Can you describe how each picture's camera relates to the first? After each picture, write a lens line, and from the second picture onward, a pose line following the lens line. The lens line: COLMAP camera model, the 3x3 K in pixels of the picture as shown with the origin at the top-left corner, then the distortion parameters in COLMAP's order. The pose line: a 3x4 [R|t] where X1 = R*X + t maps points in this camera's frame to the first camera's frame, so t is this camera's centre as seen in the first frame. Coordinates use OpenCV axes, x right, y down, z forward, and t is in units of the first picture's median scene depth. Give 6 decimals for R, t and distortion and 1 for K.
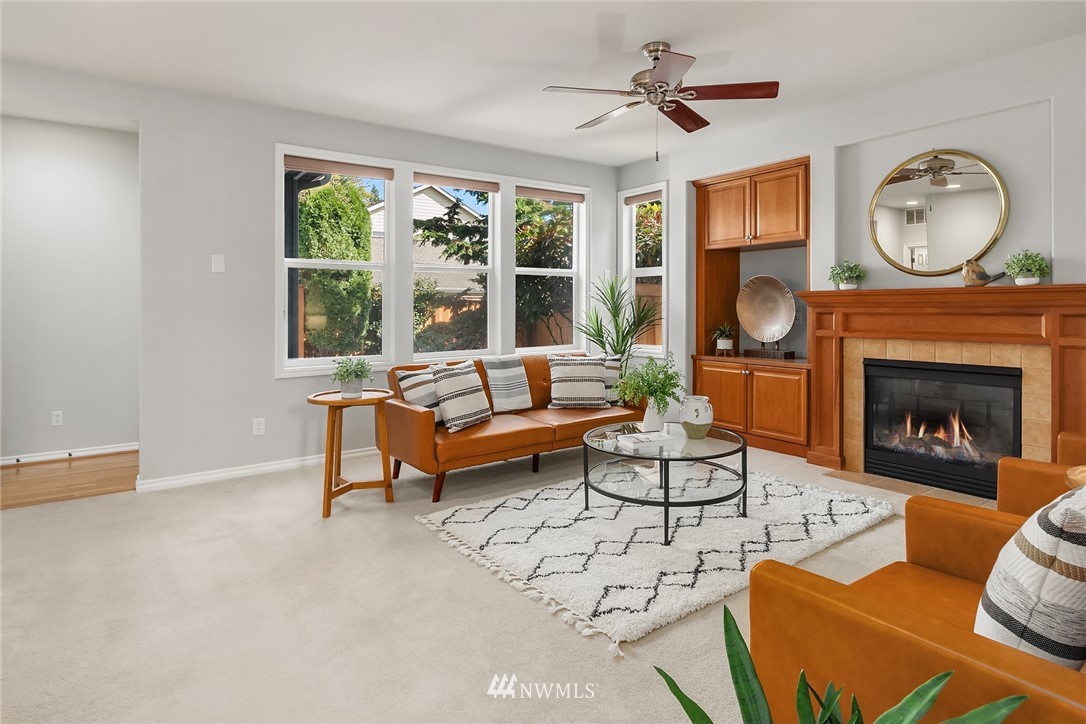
lens RADIAL K [[592.0, 0, 567.2], [0, 592.0, 309.3], [0, 0, 1]] dist [-0.013608, -0.001582]
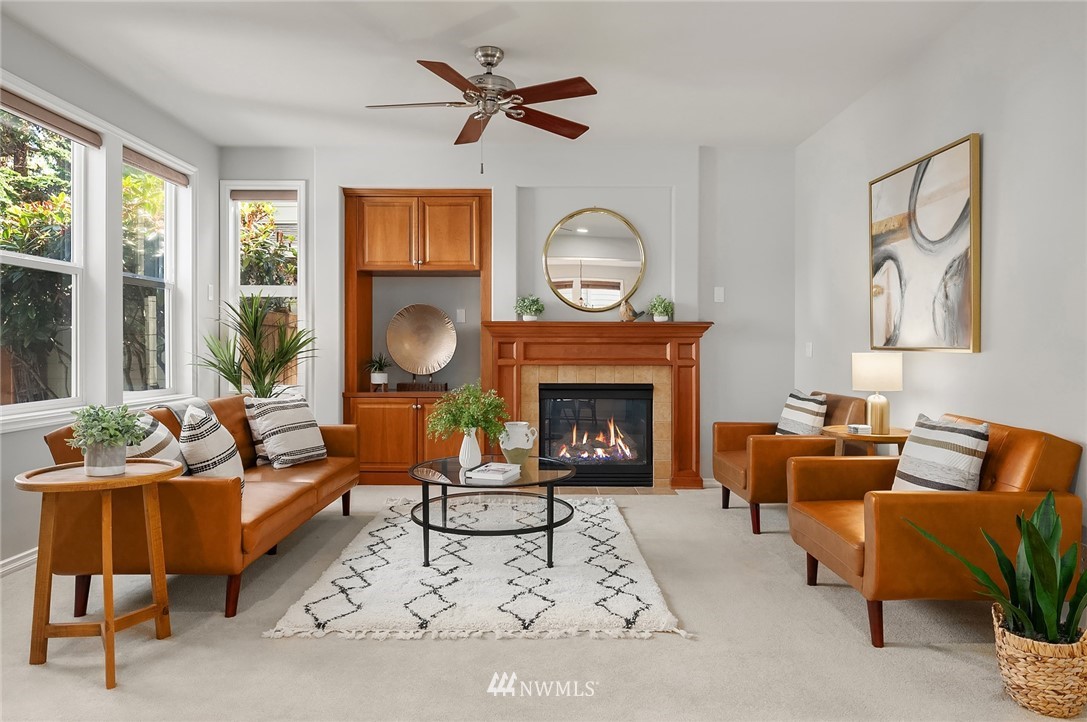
lens RADIAL K [[707.7, 0, 541.5], [0, 707.7, 357.5], [0, 0, 1]] dist [-0.015330, 0.004555]
pose [[0.585302, -0.003659, 0.810807, -0.572703], [-0.001045, 0.999986, 0.005267, 0.027339], [-0.810815, -0.003930, 0.585290, 0.224284]]
